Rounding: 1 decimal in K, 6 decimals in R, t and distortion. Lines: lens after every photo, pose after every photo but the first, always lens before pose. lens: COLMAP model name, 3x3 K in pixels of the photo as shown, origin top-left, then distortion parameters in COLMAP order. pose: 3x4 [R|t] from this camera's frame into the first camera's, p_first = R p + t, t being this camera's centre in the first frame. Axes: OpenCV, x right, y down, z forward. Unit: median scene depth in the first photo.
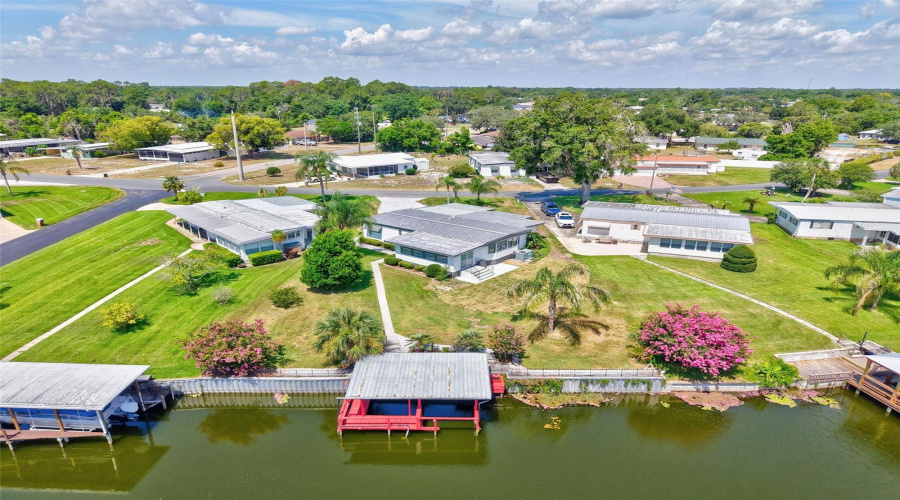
lens RADIAL K [[411.6, 0, 450.0], [0, 411.6, 250.0], [0, 0, 1]] dist [0.000021, -0.000005]
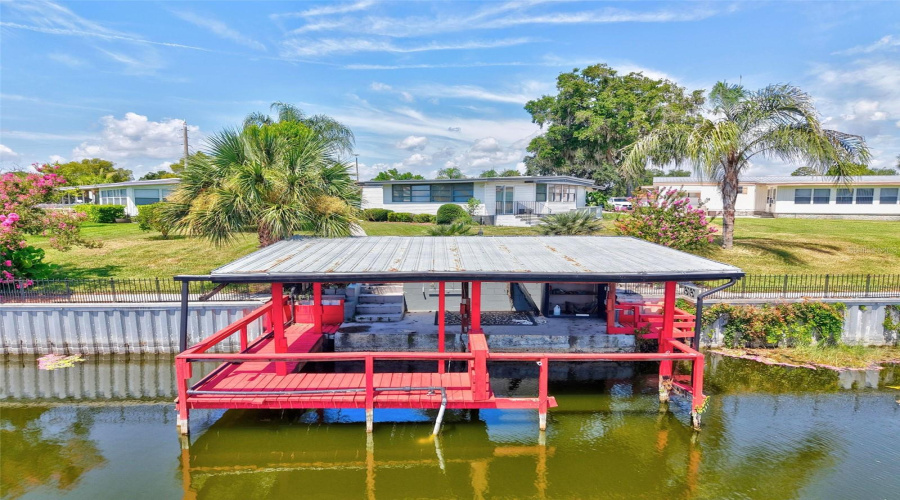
lens RADIAL K [[429.1, 0, 440.8], [0, 429.1, 248.5], [0, 0, 1]] dist [-0.001667, -0.000195]
pose [[0.999755, -0.004977, 0.021586, -0.060533], [0.010027, 0.970562, -0.240641, 0.225886], [-0.019753, 0.240798, 0.970374, 0.394255]]
